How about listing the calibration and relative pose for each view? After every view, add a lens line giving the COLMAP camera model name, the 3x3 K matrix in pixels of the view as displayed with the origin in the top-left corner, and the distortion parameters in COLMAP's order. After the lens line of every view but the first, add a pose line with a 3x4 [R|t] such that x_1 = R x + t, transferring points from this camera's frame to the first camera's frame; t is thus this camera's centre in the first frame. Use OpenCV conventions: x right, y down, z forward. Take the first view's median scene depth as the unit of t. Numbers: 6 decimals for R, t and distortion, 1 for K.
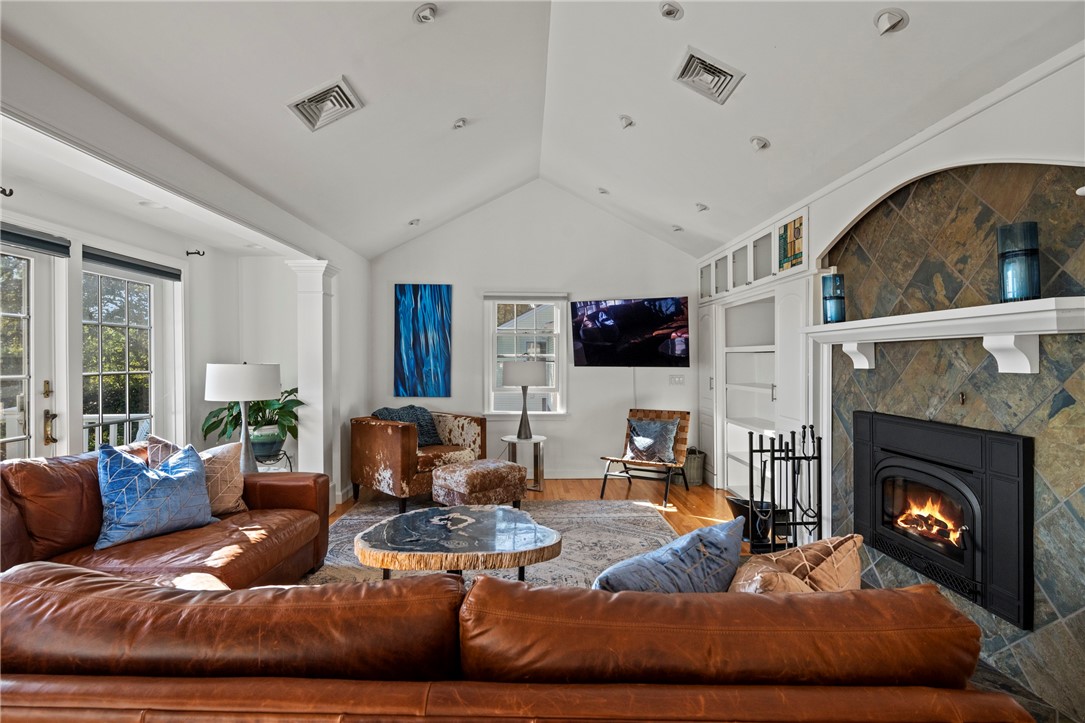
lens RADIAL K [[539.6, 0, 527.8], [0, 539.6, 361.0], [0, 0, 1]] dist [0.004489, -0.004280]
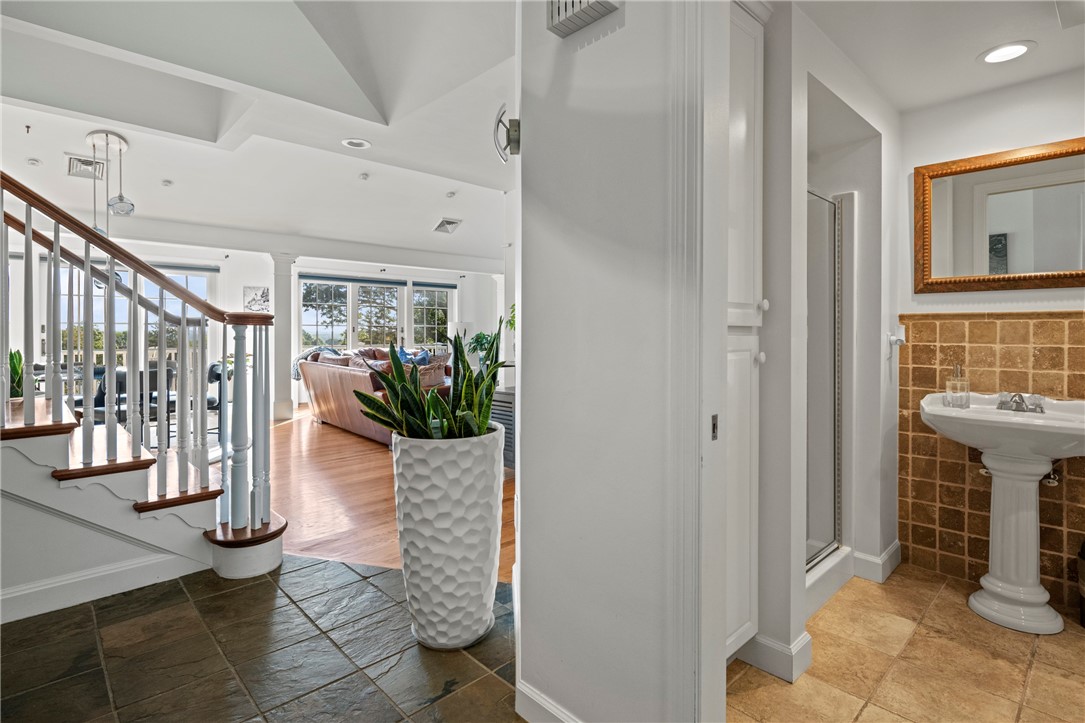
lens RADIAL K [[539.6, 0, 542.7], [0, 539.6, 332.0], [0, 0, 1]] dist [0.004489, -0.004280]
pose [[0.675522, 0.003616, -0.737331, 1.400524], [-0.005498, 0.999985, -0.000133, 0.043722], [0.737319, 0.004144, 0.675532, -0.348786]]
